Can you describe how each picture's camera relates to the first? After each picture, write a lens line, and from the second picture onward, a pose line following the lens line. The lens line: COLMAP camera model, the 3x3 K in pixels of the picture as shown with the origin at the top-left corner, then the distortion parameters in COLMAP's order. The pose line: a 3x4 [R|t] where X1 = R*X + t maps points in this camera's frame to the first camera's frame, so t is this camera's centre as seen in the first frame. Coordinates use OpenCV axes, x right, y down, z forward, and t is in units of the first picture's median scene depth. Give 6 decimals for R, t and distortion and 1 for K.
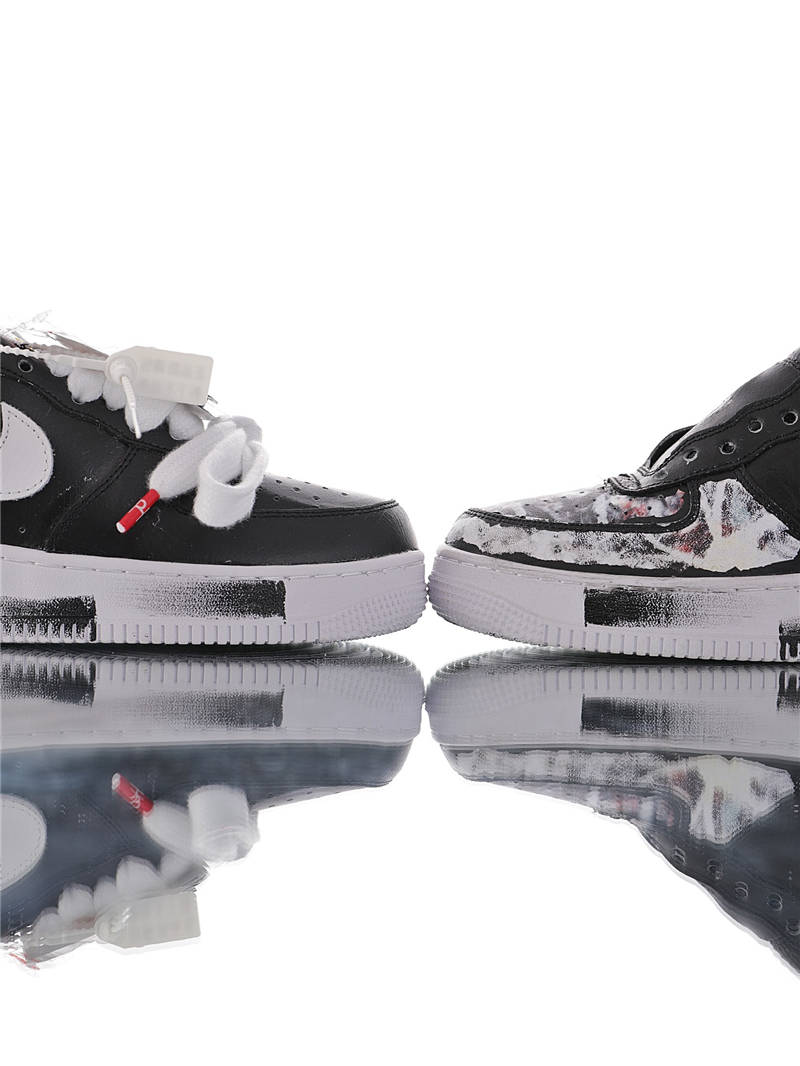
lens RADIAL K [[1501.5, 0, 398.9], [0, 1501.5, 524.7], [0, 0, 1]] dist [0.014045, 0.000000]
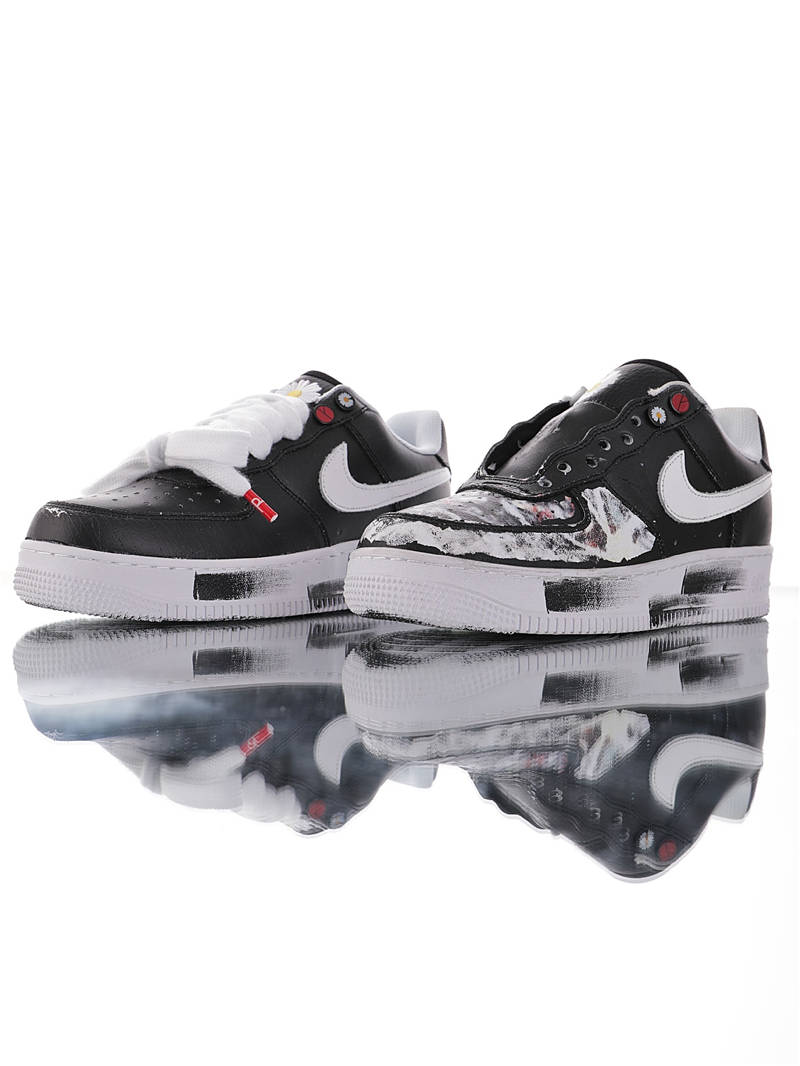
lens RADIAL K [[1165.7, 0, 400.0], [0, 1165.7, 535.6], [0, 0, 1]] dist [-0.019080, 0.000000]
pose [[0.742259, -0.026164, 0.669602, -0.548552], [0.014818, 0.999634, 0.022633, -0.014782], [-0.669949, -0.006877, 0.742375, 0.394666]]
